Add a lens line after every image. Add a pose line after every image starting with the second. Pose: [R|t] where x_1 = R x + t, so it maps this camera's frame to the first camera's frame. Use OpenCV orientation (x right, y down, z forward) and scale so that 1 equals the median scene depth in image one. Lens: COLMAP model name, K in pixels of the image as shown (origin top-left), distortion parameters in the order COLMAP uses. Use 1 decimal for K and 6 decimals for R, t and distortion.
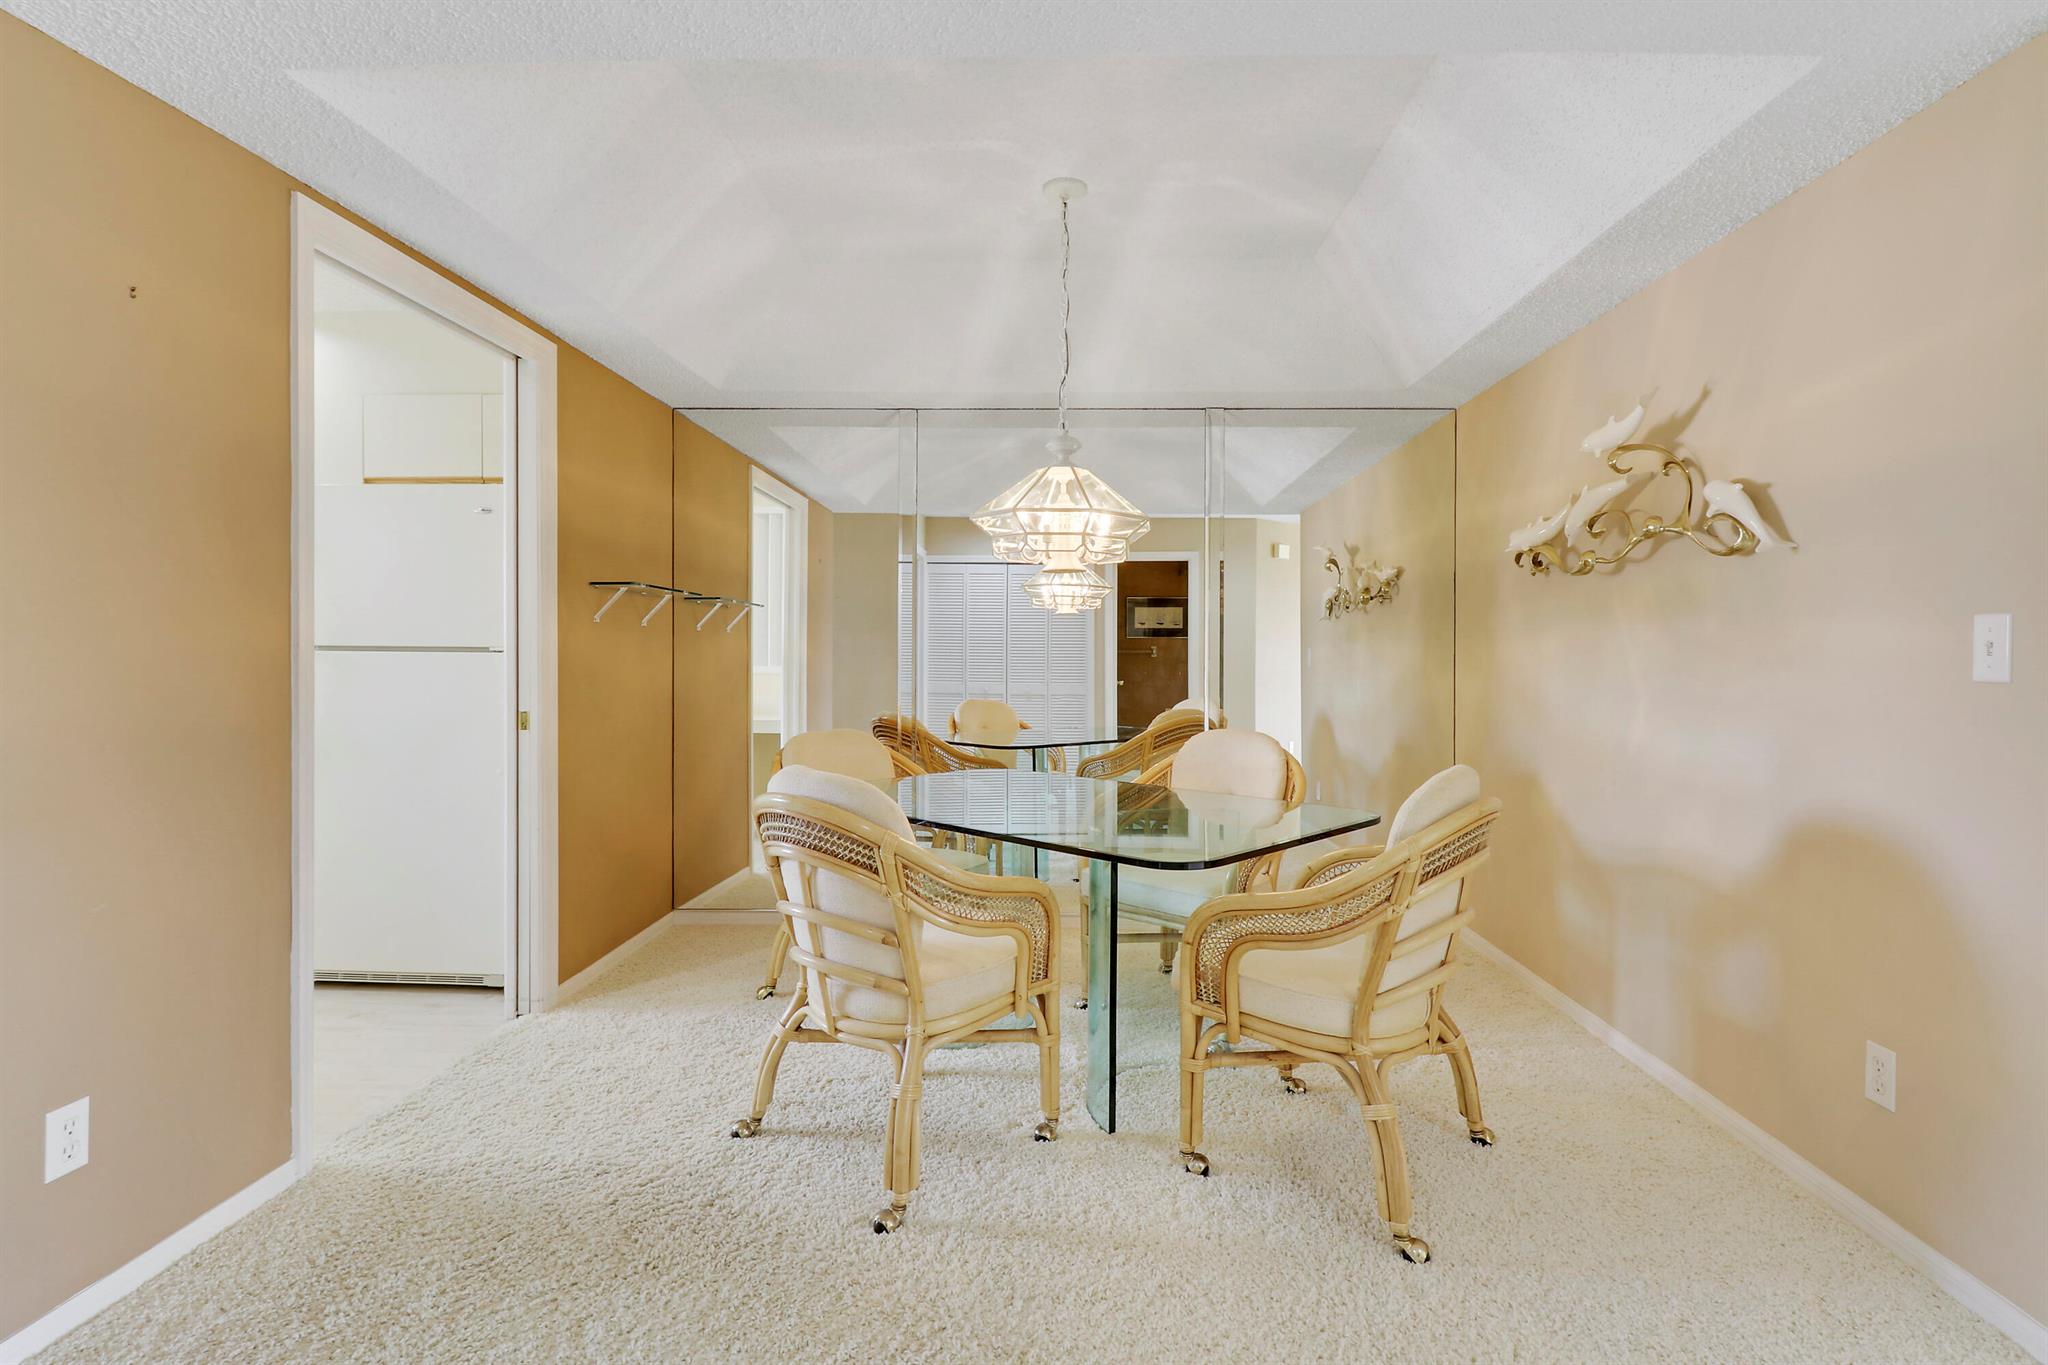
lens RADIAL K [[978.8, 0, 1024.2], [0, 978.8, 660.2], [0, 0, 1]] dist [-0.003699, -0.009682]
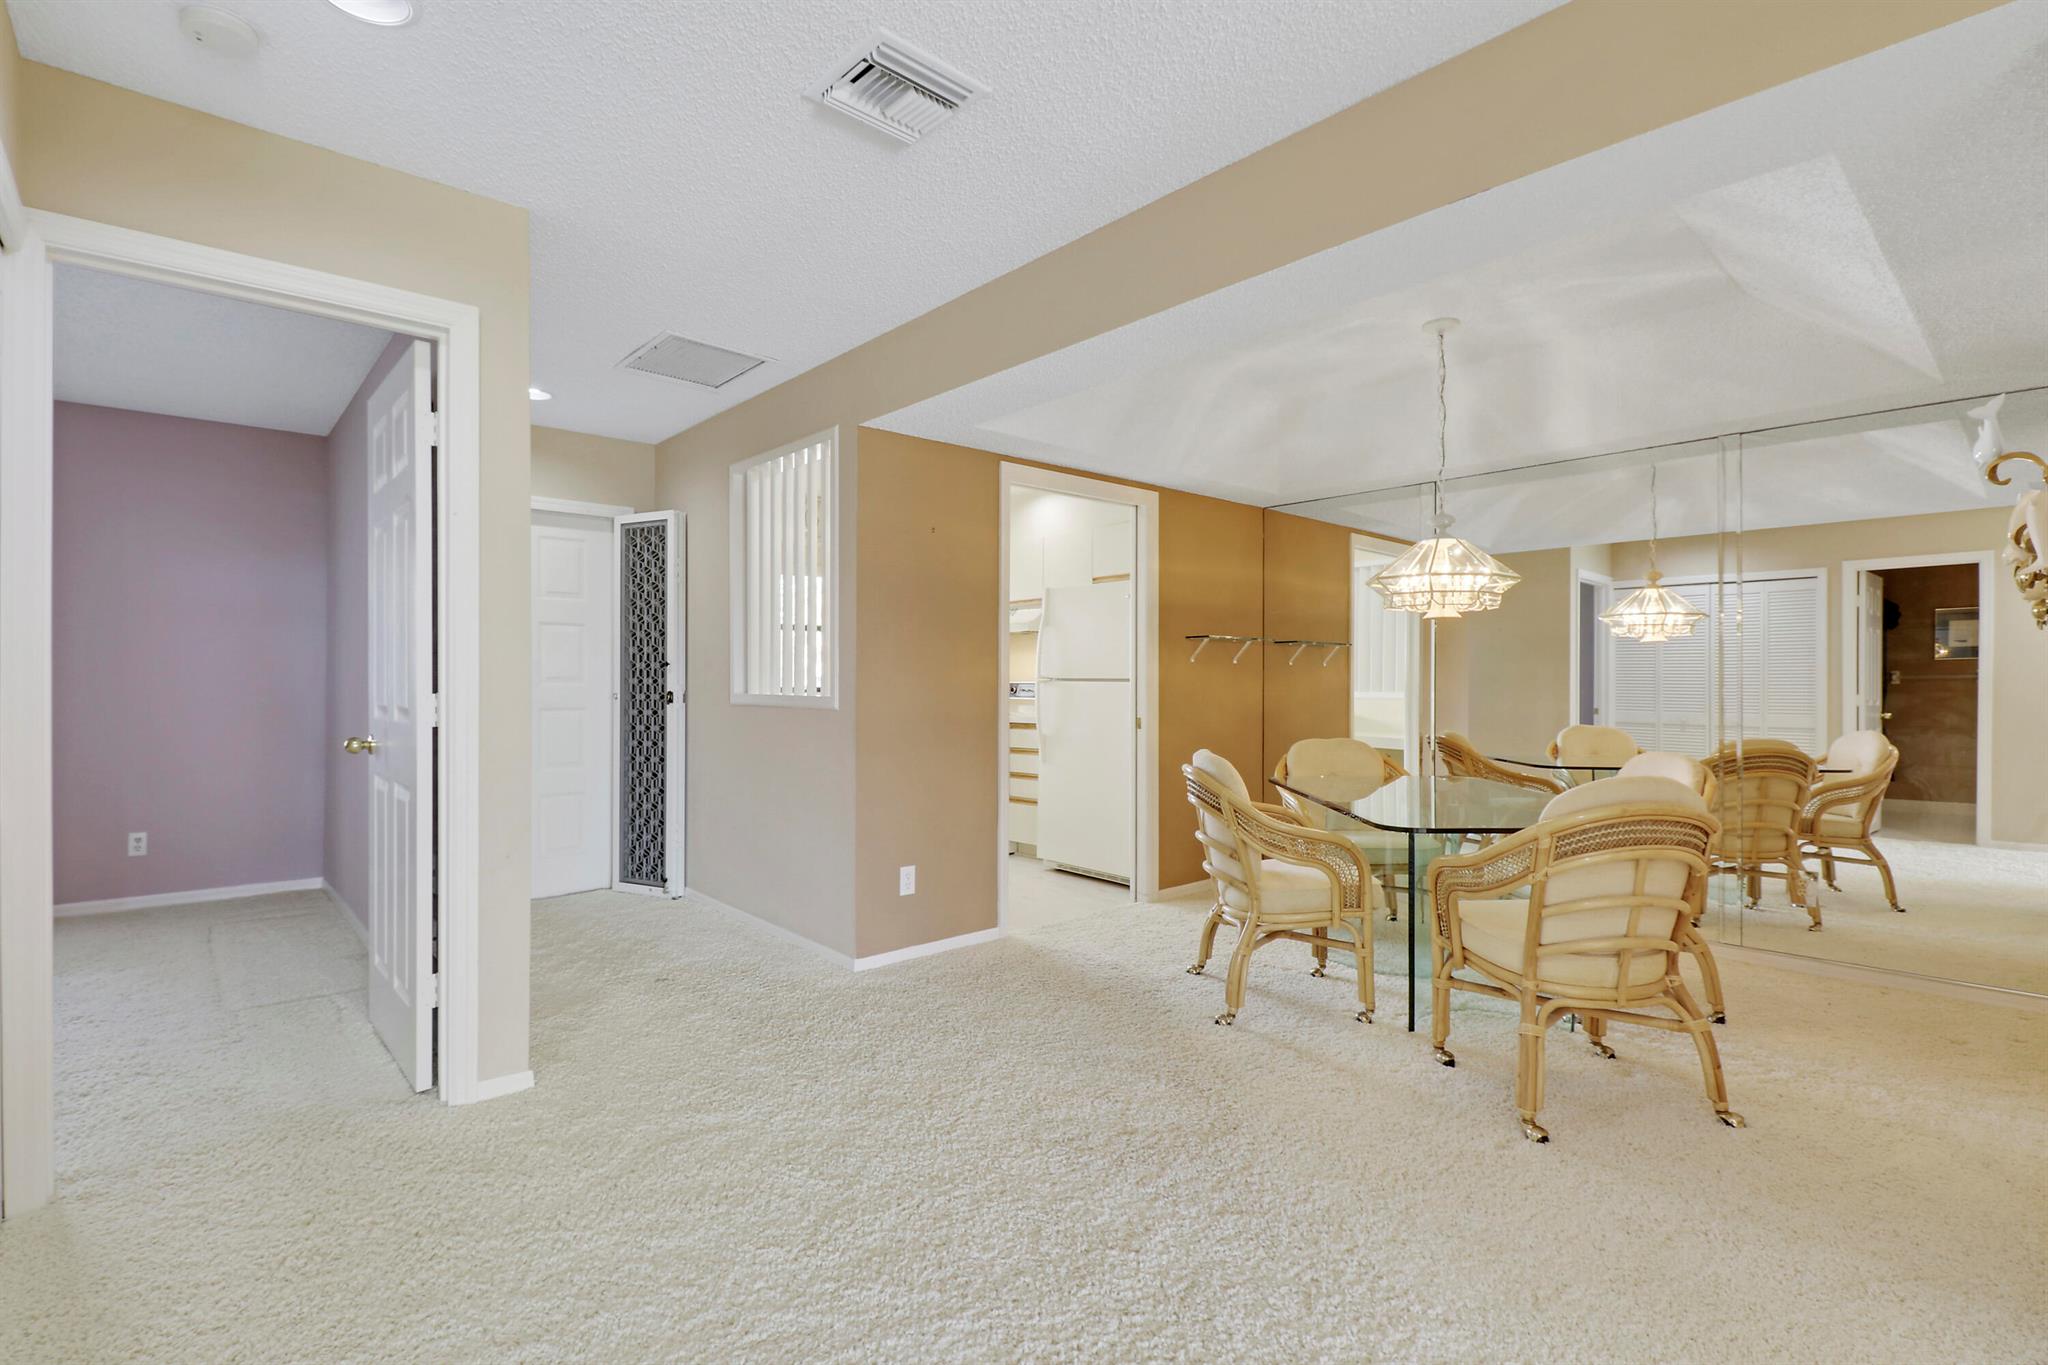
lens RADIAL K [[1005.6, 0, 1027.7], [0, 1005.6, 674.7], [0, 0, 1]] dist [0.005420, -0.013717]
pose [[0.670468, -0.008665, -0.741888, 0.791165], [-0.001827, 0.999909, -0.013330, 0.002825], [0.741937, 0.010293, 0.670391, -0.355663]]
